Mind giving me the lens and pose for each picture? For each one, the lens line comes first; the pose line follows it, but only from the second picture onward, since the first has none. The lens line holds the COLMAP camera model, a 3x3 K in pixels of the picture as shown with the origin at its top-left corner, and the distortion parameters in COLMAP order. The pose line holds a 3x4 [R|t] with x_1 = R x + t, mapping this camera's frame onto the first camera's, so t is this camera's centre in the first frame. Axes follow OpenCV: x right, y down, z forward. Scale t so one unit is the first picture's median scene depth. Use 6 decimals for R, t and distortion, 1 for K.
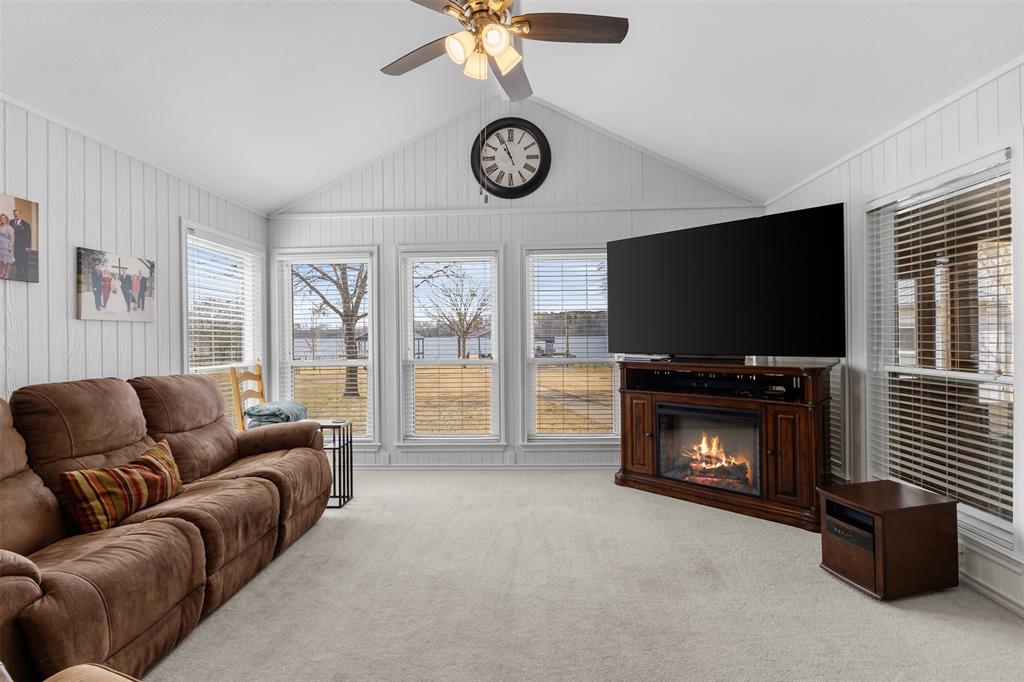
lens RADIAL K [[455.9, 0, 506.7], [0, 455.9, 334.6], [0, 0, 1]] dist [-0.001836, -0.000043]
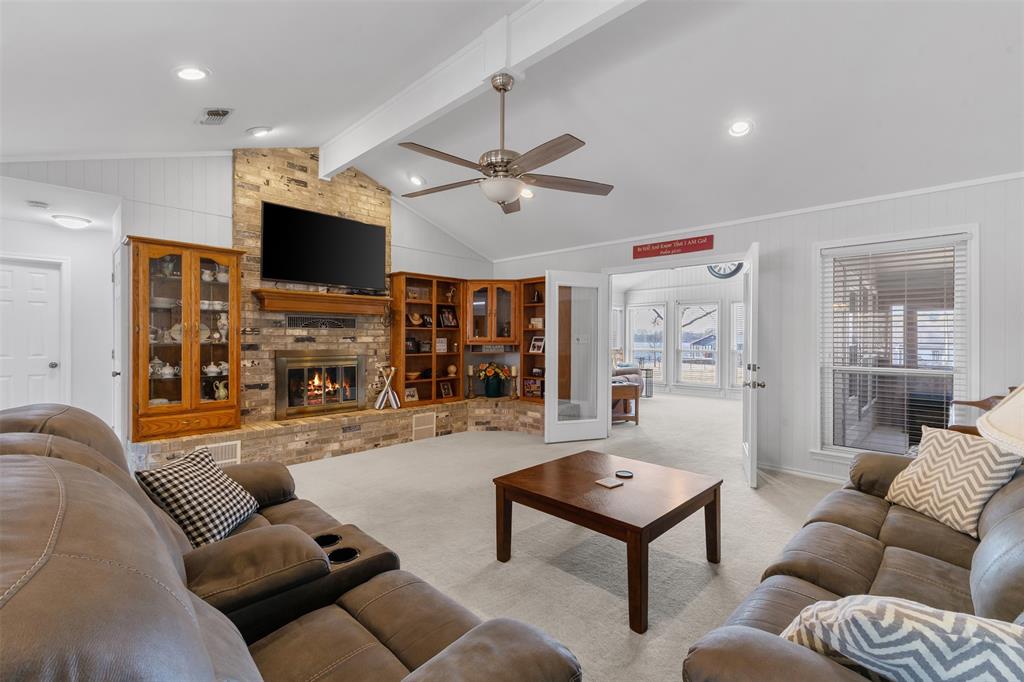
lens RADIAL K [[450.3, 0, 507.2], [0, 450.3, 339.9], [0, 0, 1]] dist [0.002744, 0.000122]
pose [[0.742663, 0.019473, -0.669382, 0.710284], [-0.015678, 0.999809, 0.011690, -0.005558], [0.669481, 0.001813, 0.742827, -1.382758]]
